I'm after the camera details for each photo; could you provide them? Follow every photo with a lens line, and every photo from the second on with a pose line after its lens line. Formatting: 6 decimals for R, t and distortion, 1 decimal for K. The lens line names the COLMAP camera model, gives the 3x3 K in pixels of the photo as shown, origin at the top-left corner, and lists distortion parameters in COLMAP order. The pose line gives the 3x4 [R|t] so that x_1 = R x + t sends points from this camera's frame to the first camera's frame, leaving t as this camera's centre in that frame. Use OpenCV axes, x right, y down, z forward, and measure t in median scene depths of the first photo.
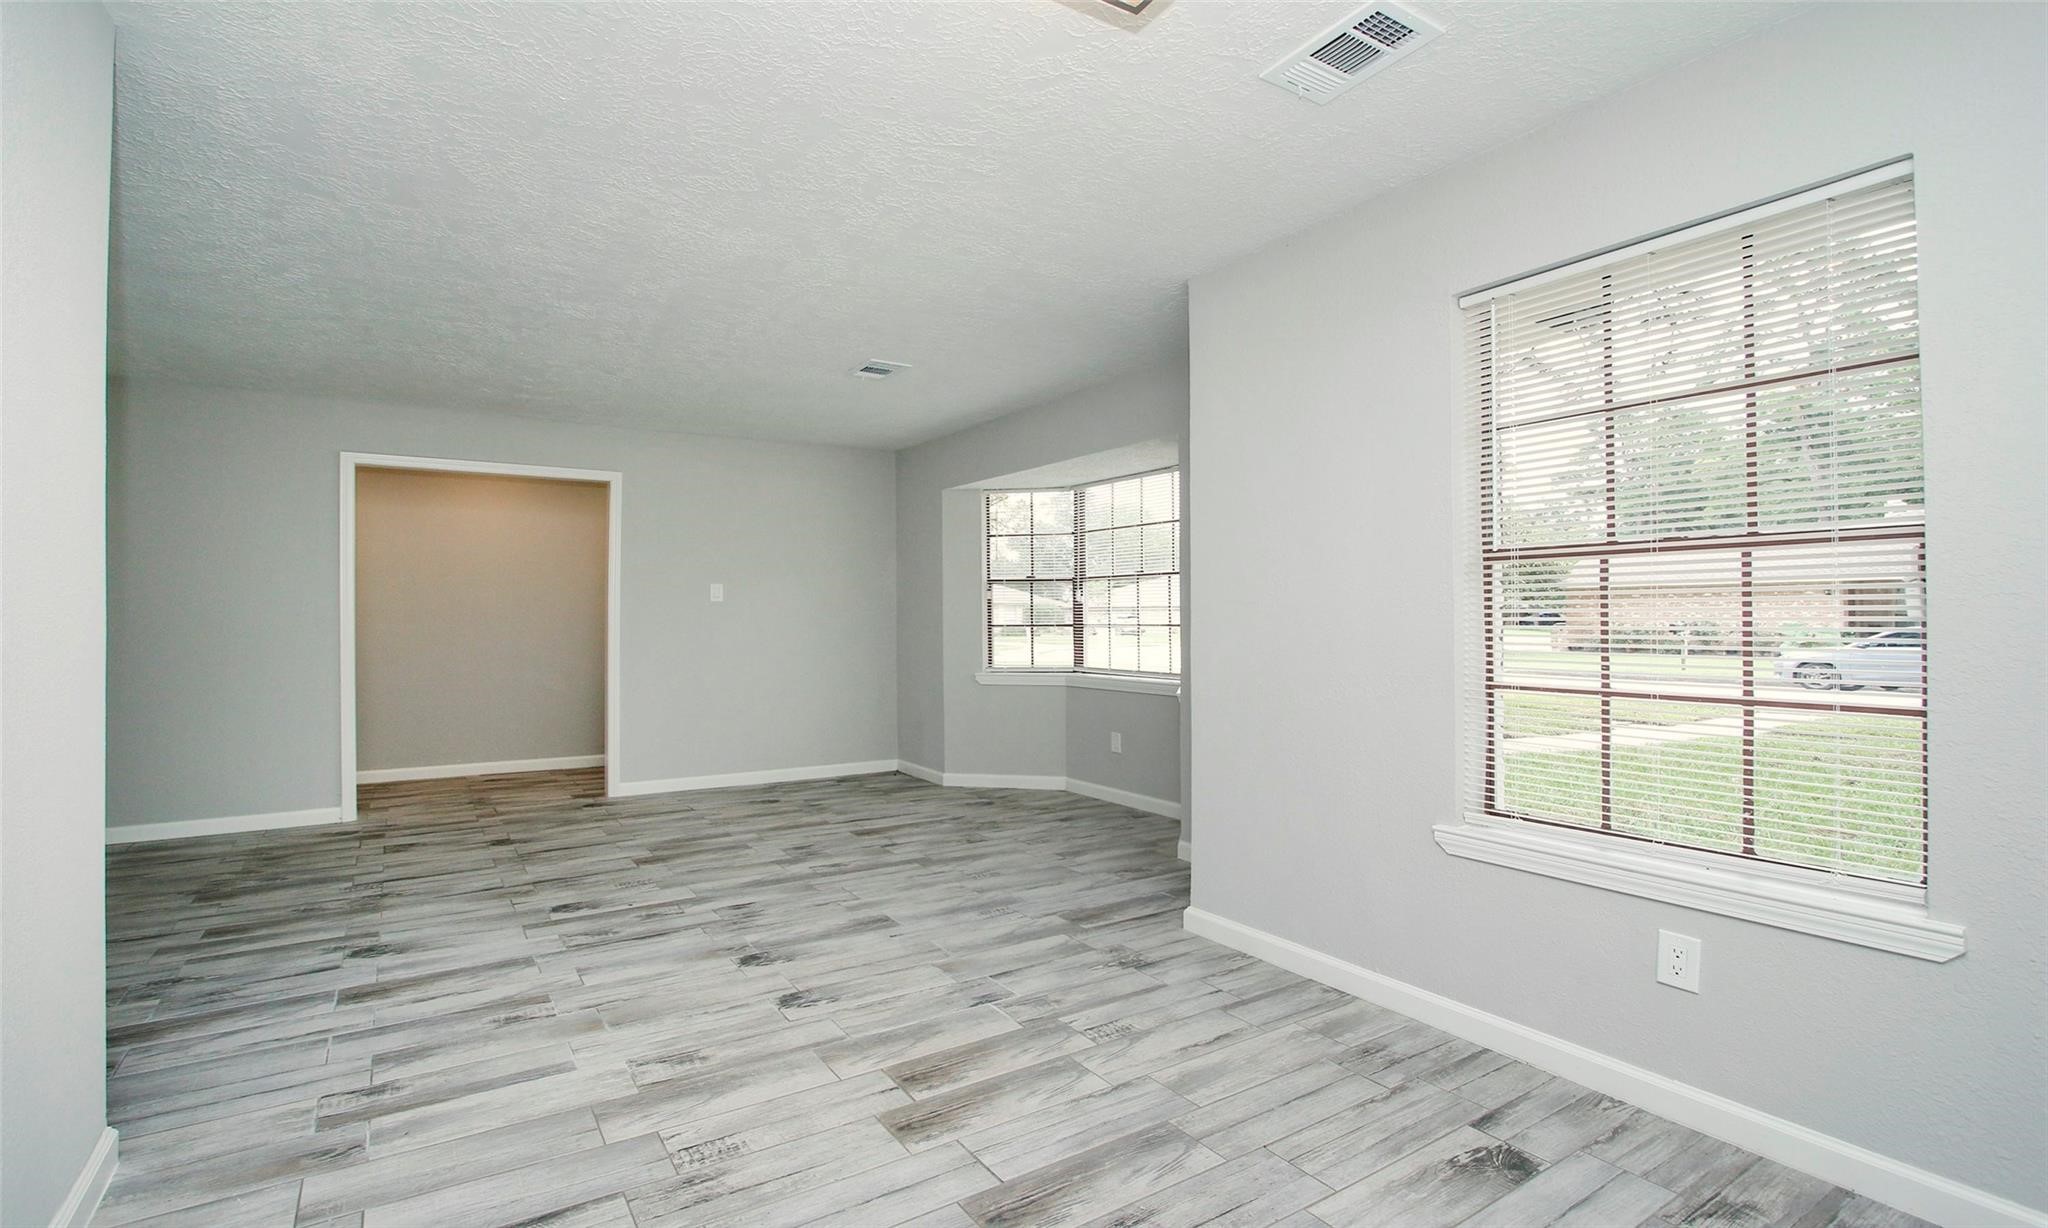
lens RADIAL K [[936.8, 0, 1007.8], [0, 936.8, 611.0], [0, 0, 1]] dist [-0.023182, 0.005189]
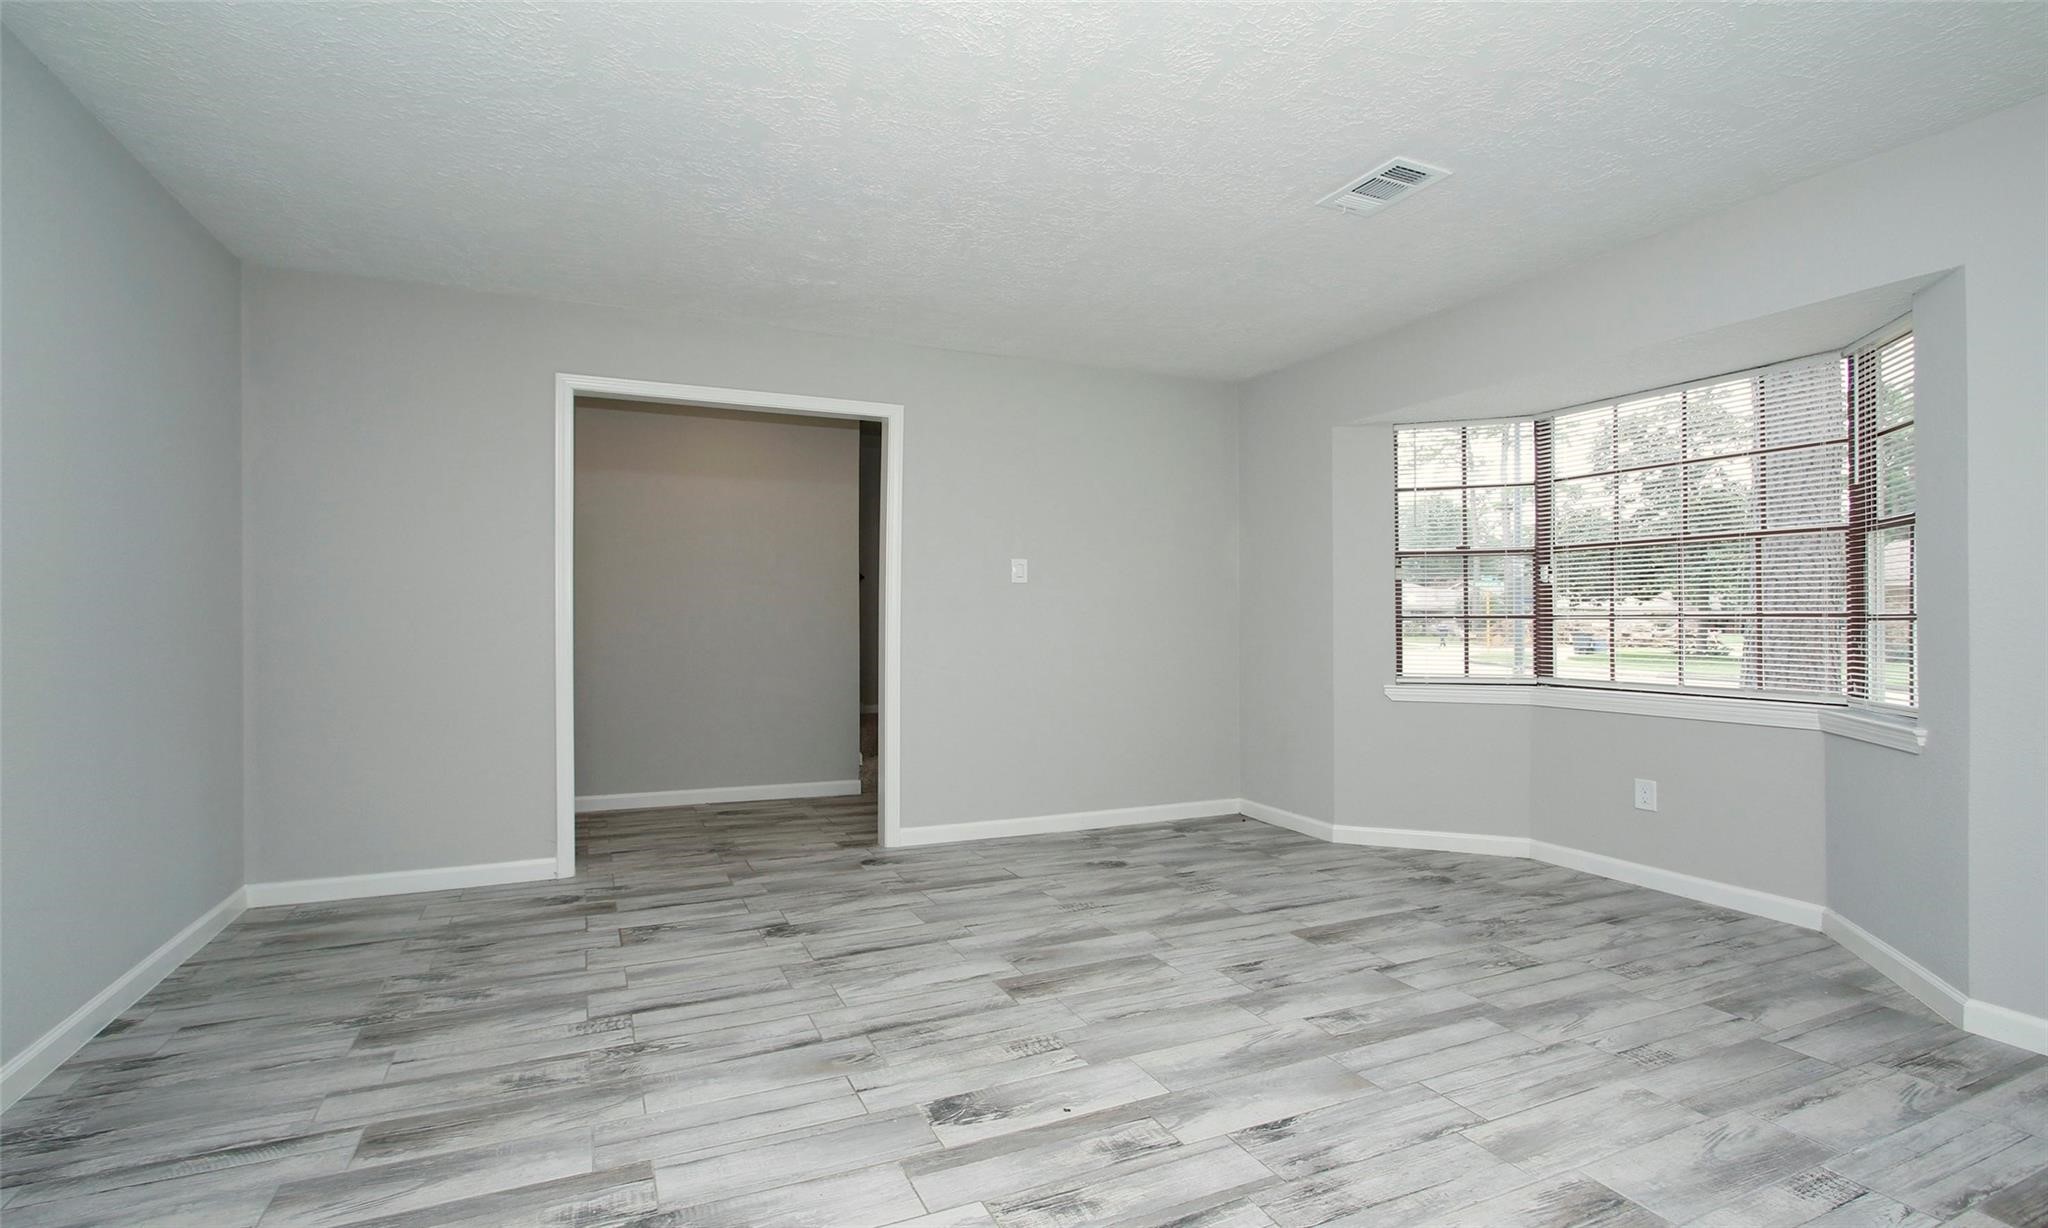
lens RADIAL K [[943.6, 0, 1007.4], [0, 943.6, 616.1], [0, 0, 1]] dist [-0.014003, 0.000364]
pose [[0.988407, 0.003460, -0.151788, -0.337349], [-0.002813, 0.999986, 0.004475, 0.020401], [0.151801, -0.003996, 0.988403, 0.423824]]
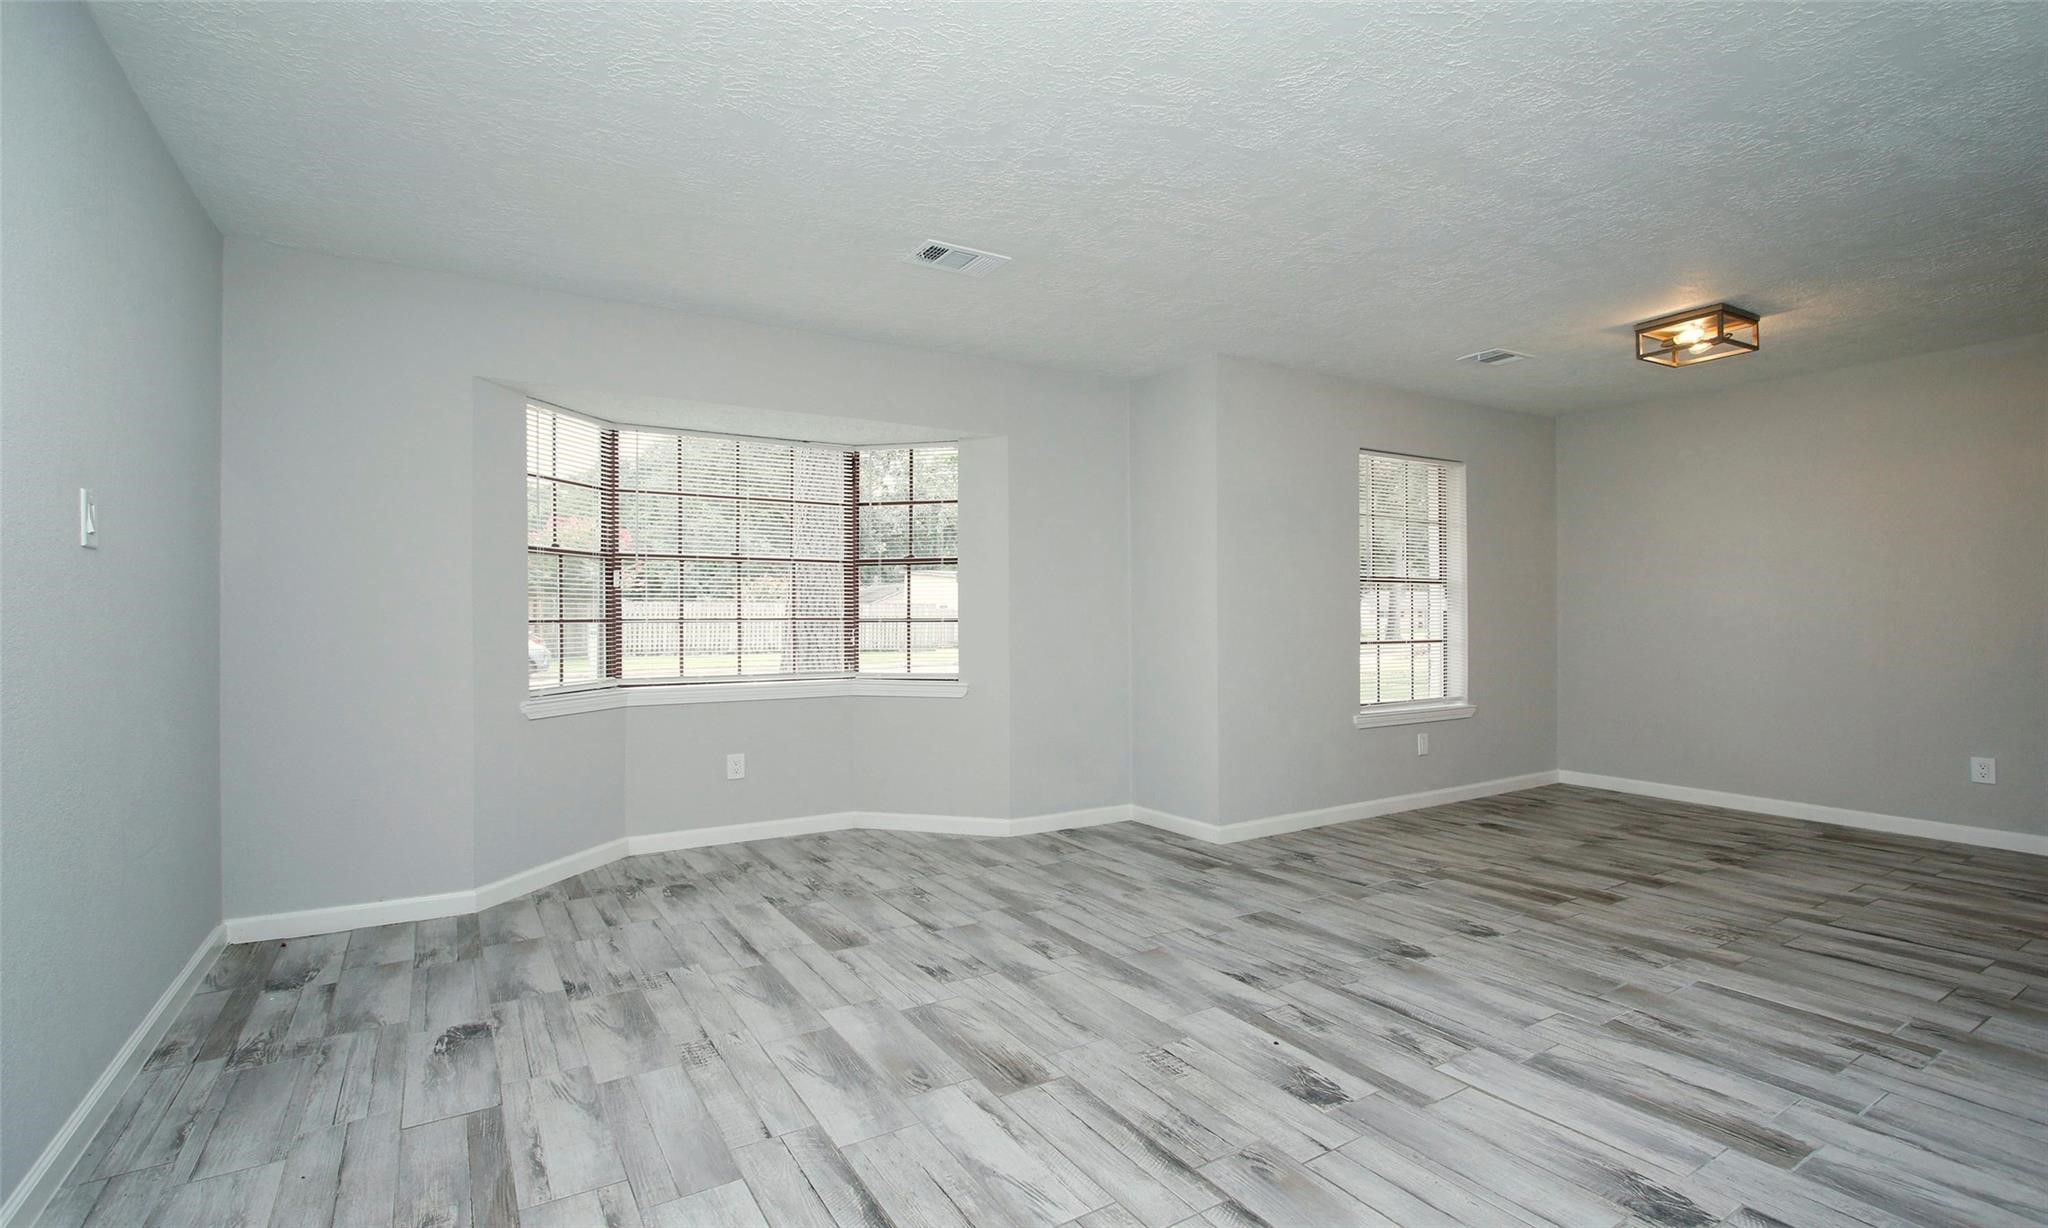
lens RADIAL K [[936.8, 0, 1007.8], [0, 936.8, 611.0], [0, 0, 1]] dist [-0.023182, 0.005189]
pose [[0.031307, 0.008816, 0.999471, -1.005306], [-0.004220, 0.999953, -0.008688, 0.019921], [-0.999501, -0.003946, 0.031343, 1.107148]]
